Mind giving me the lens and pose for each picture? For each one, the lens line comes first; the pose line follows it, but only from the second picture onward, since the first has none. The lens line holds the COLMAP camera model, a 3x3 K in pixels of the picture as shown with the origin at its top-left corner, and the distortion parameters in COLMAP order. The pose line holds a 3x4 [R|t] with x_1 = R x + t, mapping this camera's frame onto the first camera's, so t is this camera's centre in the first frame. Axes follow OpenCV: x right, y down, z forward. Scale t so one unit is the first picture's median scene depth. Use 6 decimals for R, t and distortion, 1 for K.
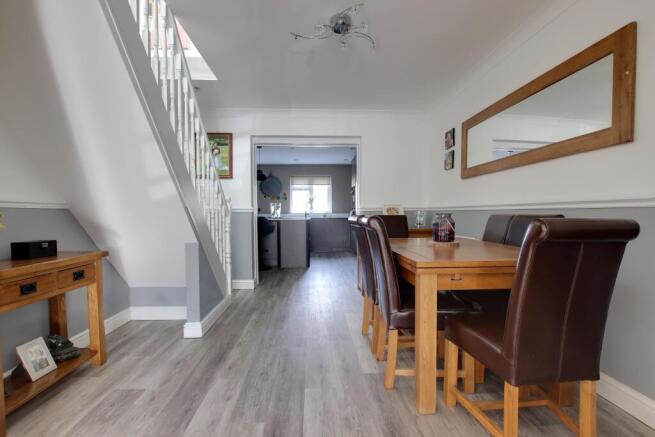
lens RADIAL K [[307.0, 0, 327.7], [0, 307.0, 220.0], [0, 0, 1]] dist [-0.003902, -0.000368]
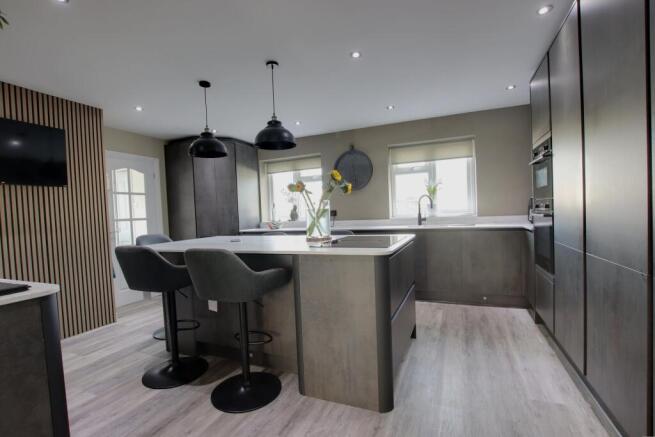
lens RADIAL K [[307.0, 0, 324.6], [0, 307.0, 220.1], [0, 0, 1]] dist [-0.003902, -0.000368]
pose [[0.893951, -0.013387, -0.447964, 0.014586], [0.022231, 0.999648, 0.014491, -0.026810], [0.447613, -0.022914, 0.893934, 0.464432]]
